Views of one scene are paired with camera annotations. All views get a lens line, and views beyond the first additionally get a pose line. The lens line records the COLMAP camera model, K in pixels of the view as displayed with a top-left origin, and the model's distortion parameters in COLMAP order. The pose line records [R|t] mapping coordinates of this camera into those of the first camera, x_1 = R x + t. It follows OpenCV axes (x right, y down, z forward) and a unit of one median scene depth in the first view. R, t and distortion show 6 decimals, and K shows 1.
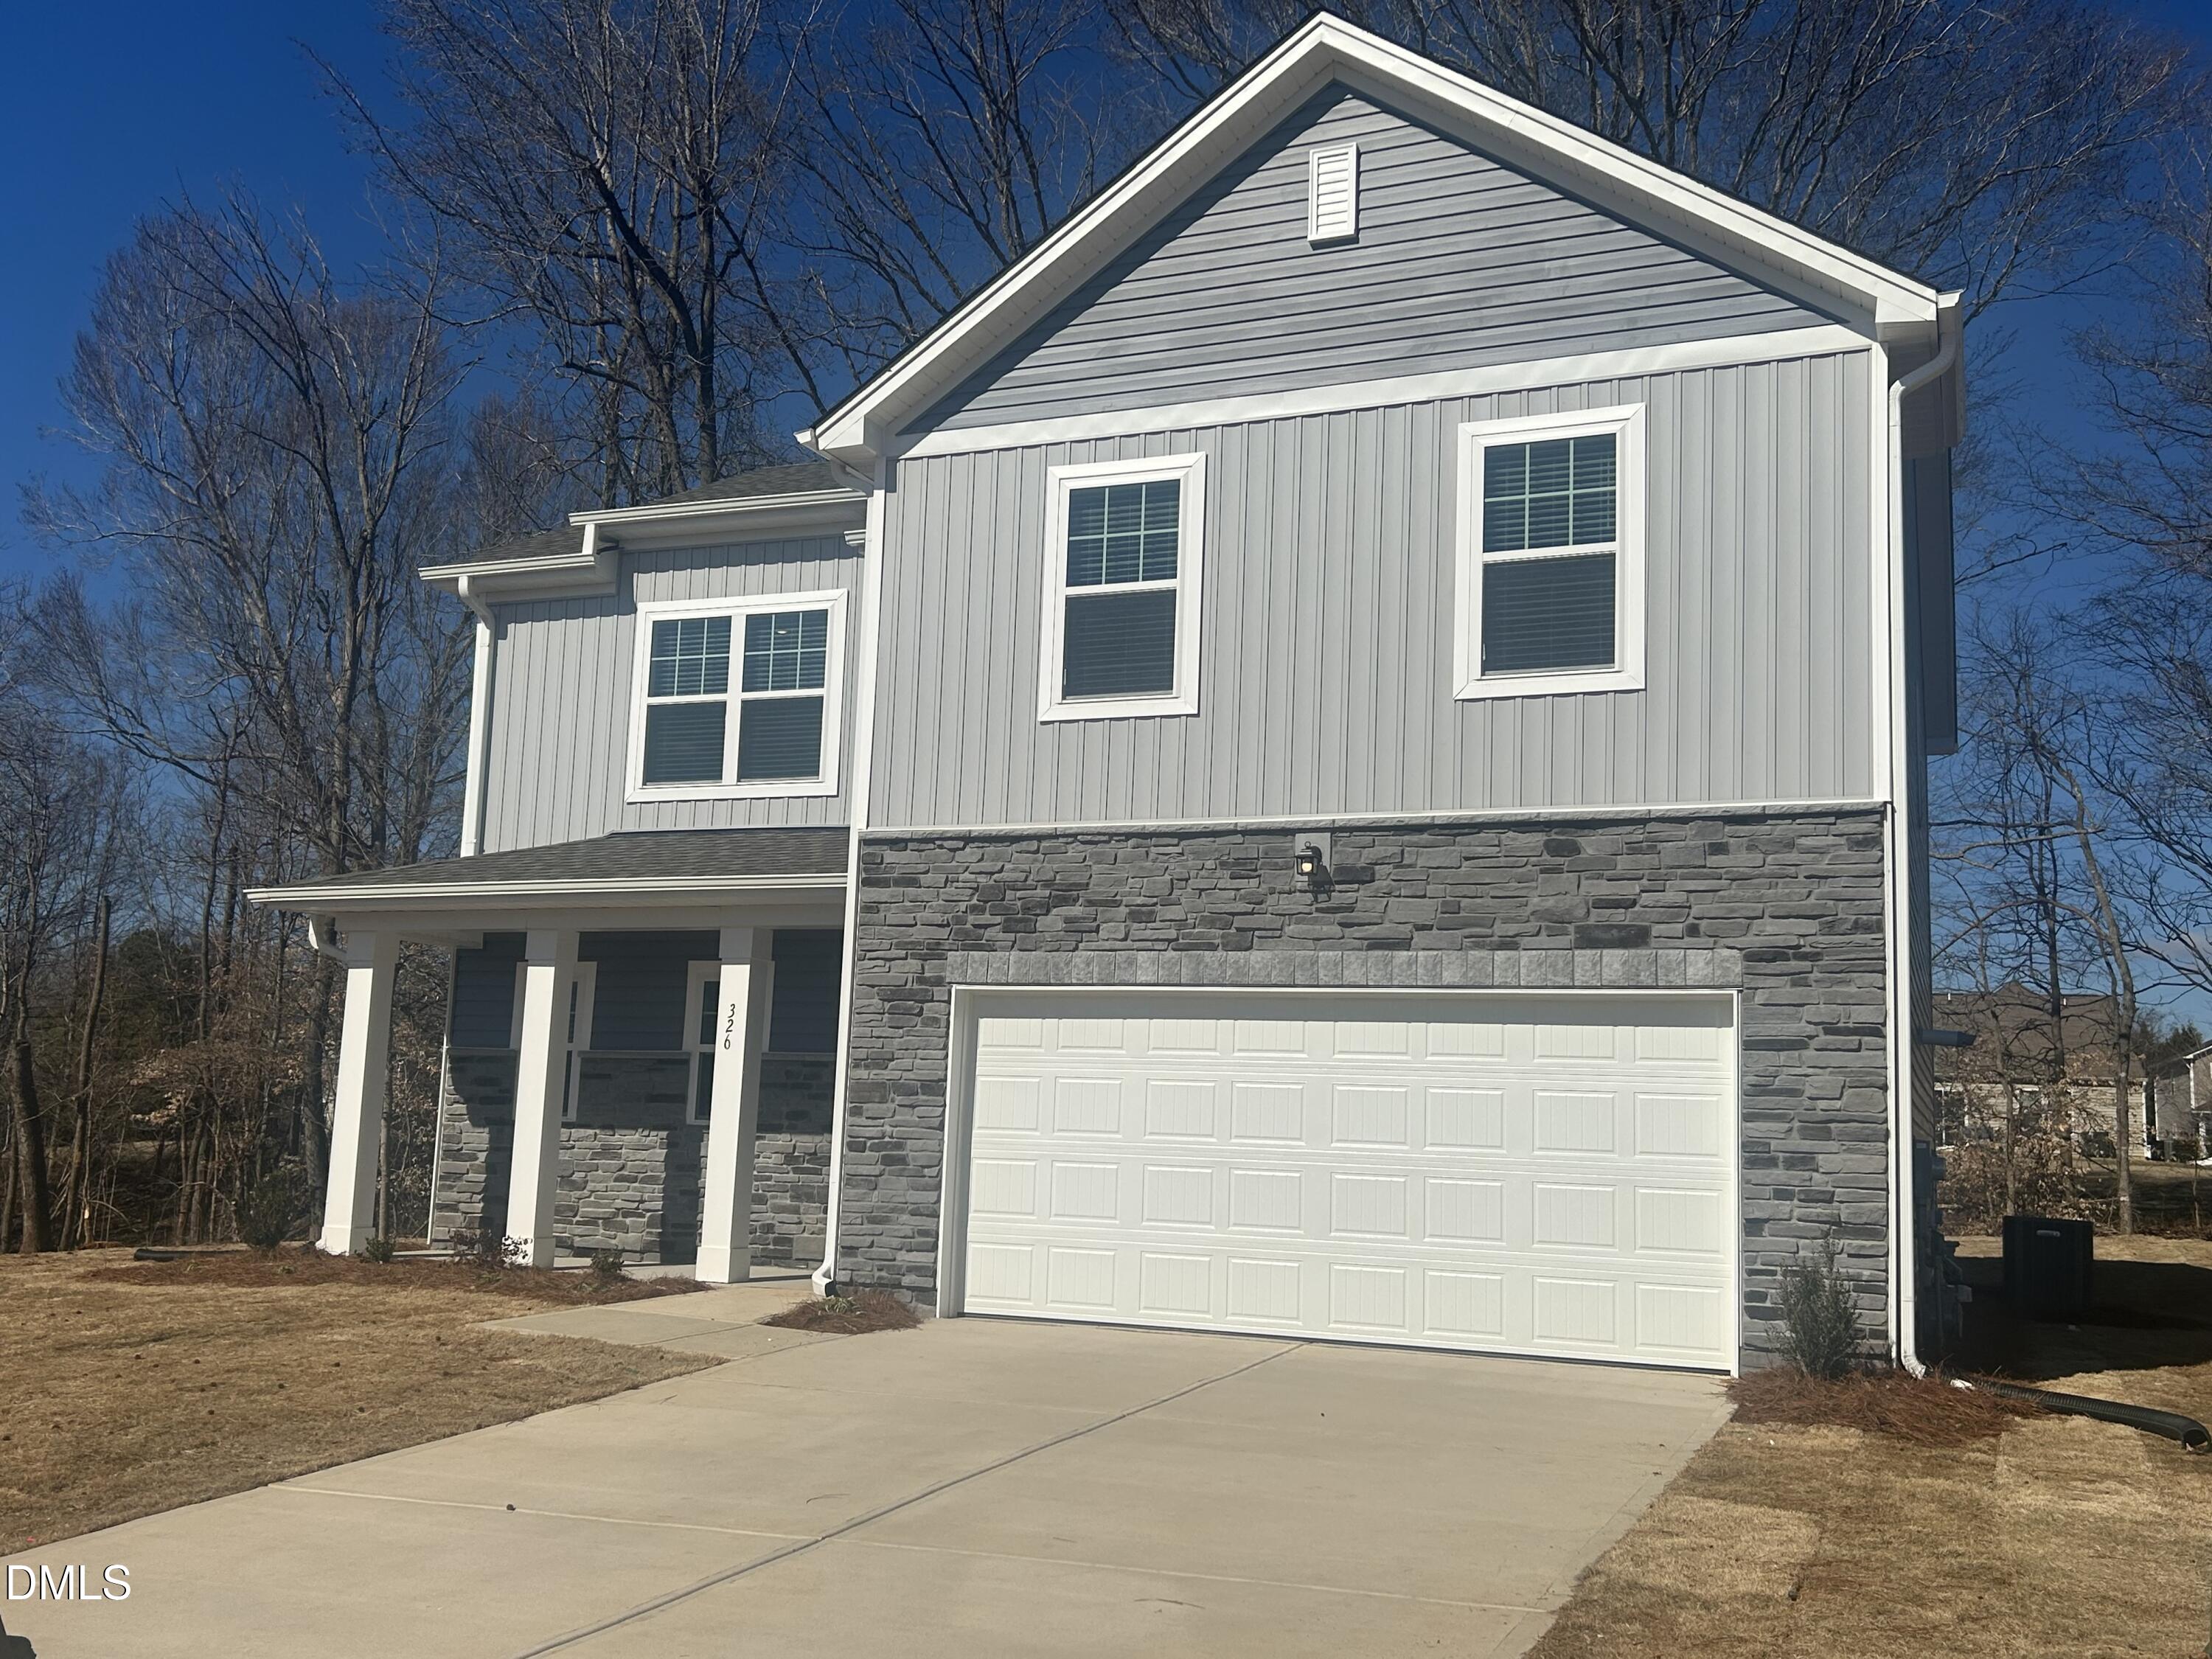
lens RADIAL K [[2067.8, 0, 1108.1], [0, 2067.8, 859.6], [0, 0, 1]] dist [0.169968, -0.364232]
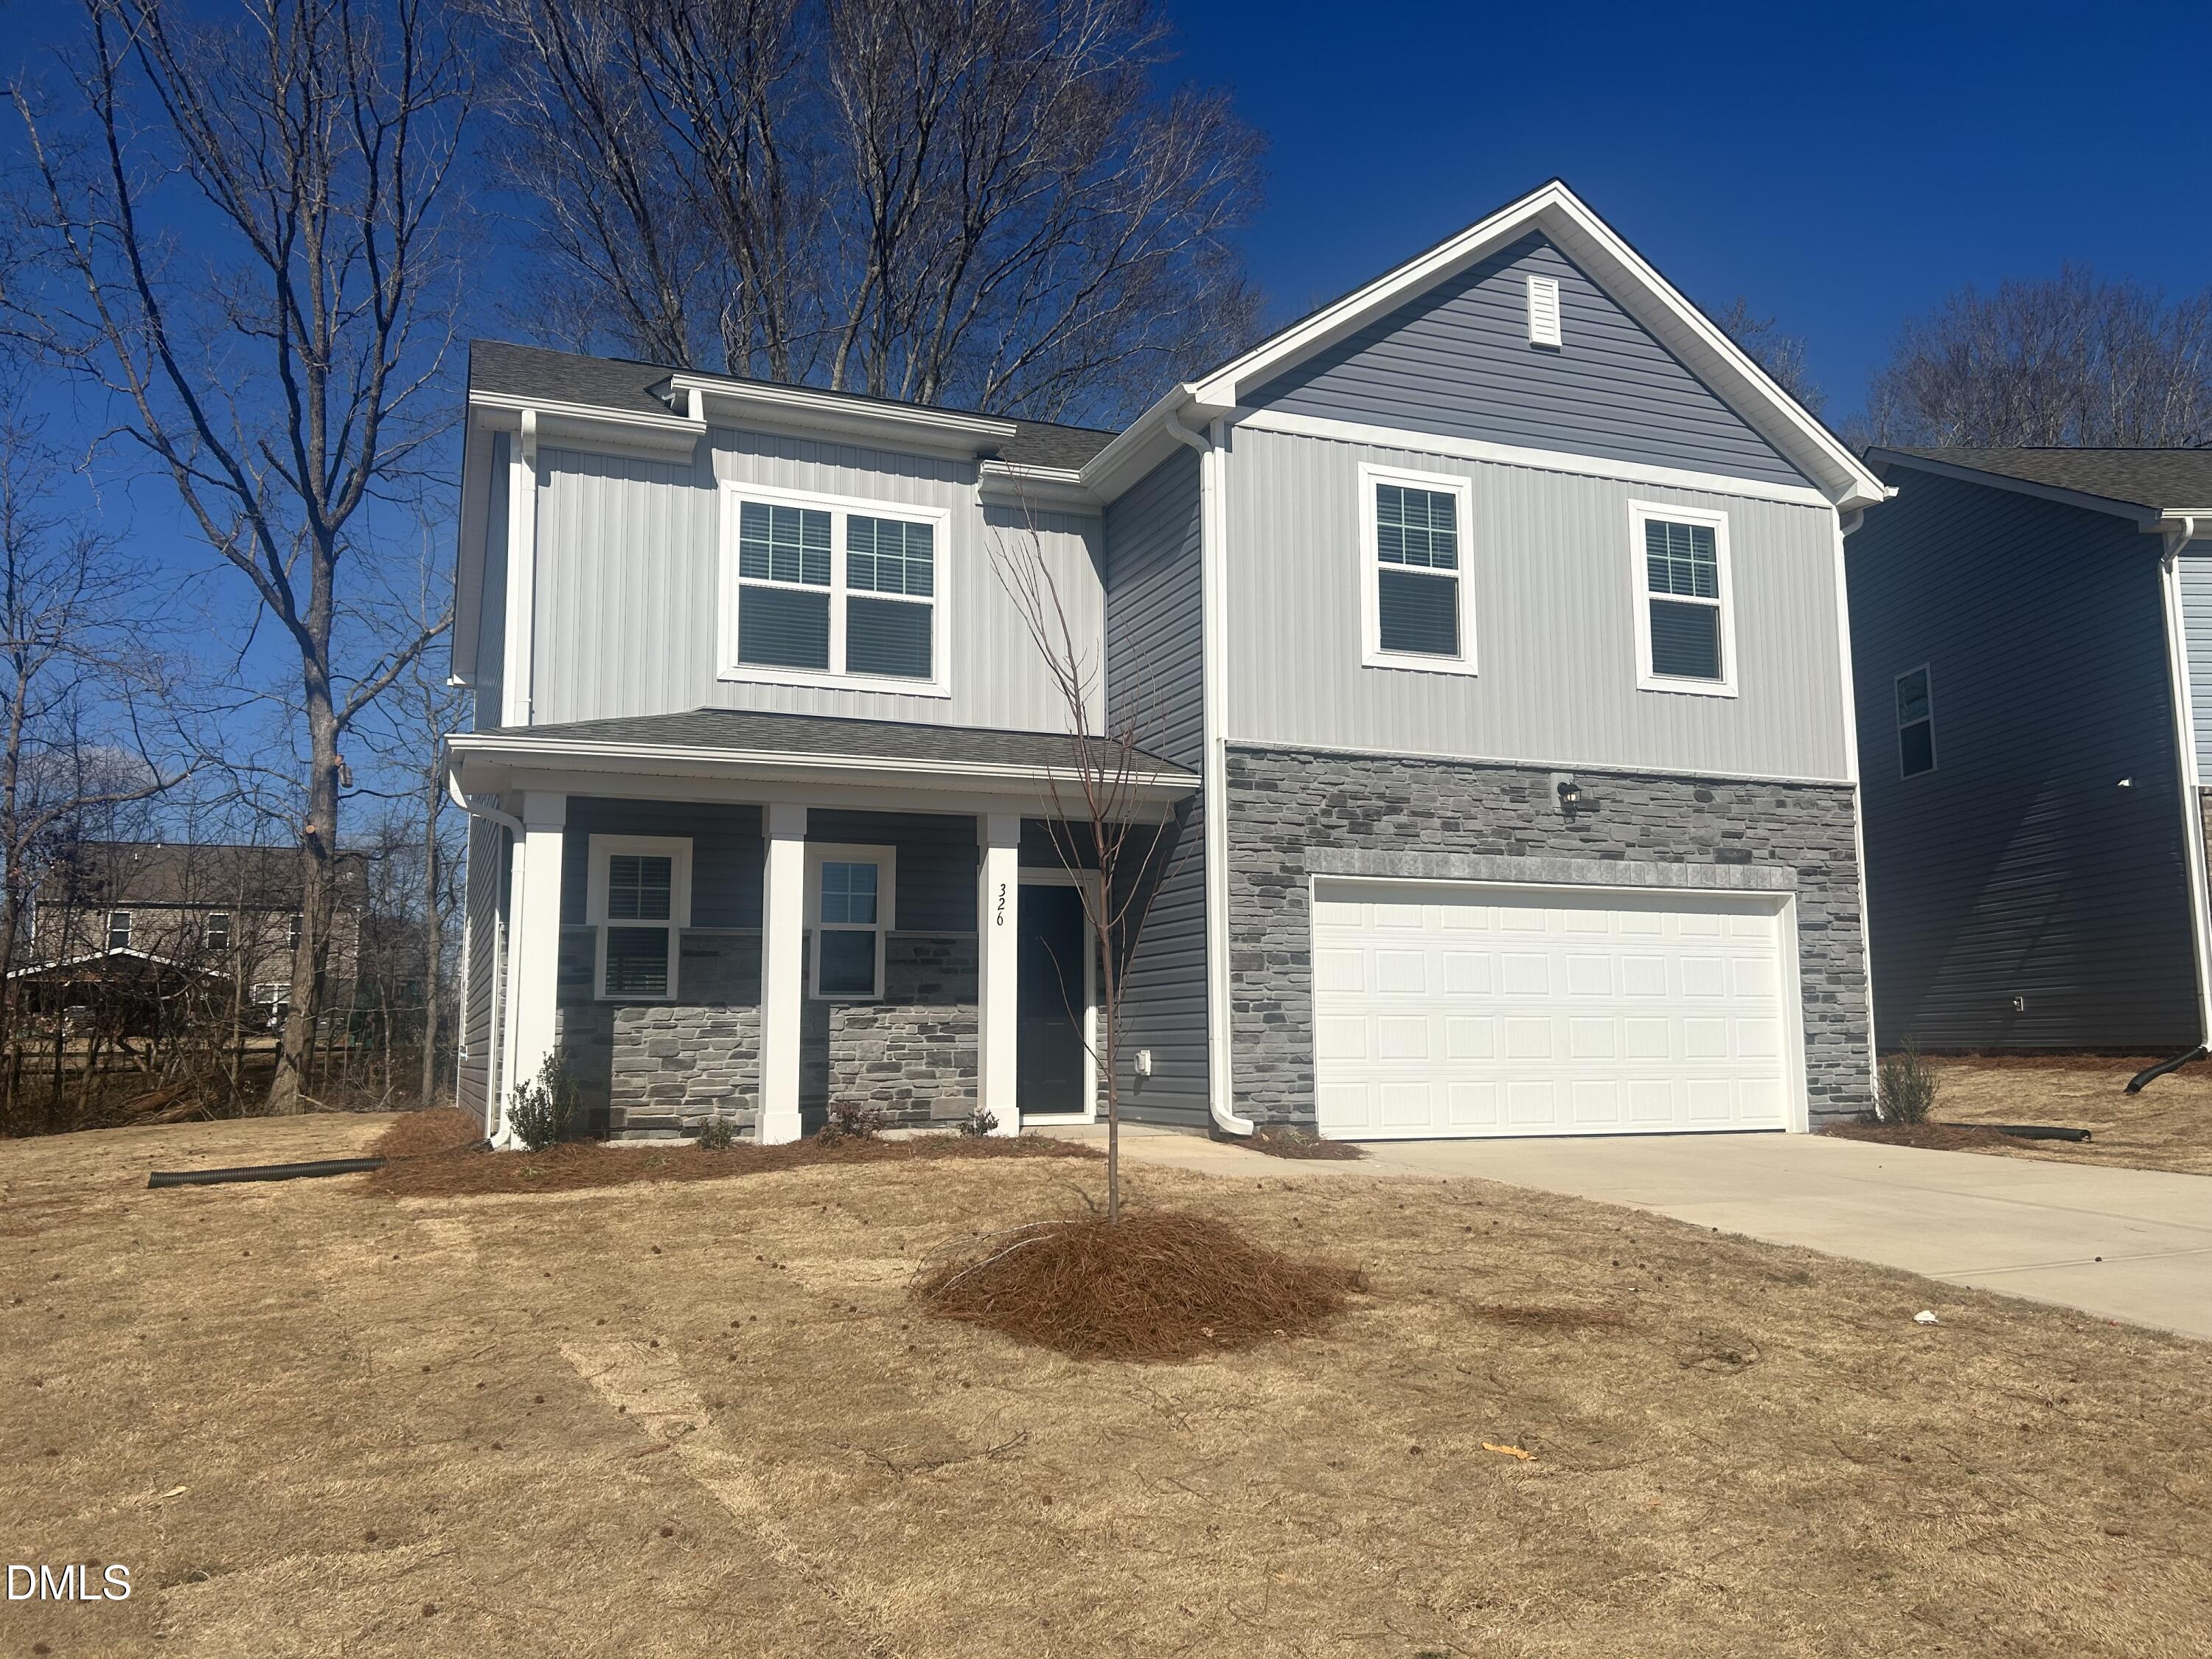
lens RADIAL K [[1638.7, 0, 1113.2], [0, 1638.7, 835.8], [0, 0, 1]] dist [0.123766, -0.202272]
pose [[0.714166, 0.049476, 0.698225, -0.840445], [-0.063560, 0.997962, -0.005704, 0.051702], [-0.697084, -0.040306, 0.715855, 0.396240]]
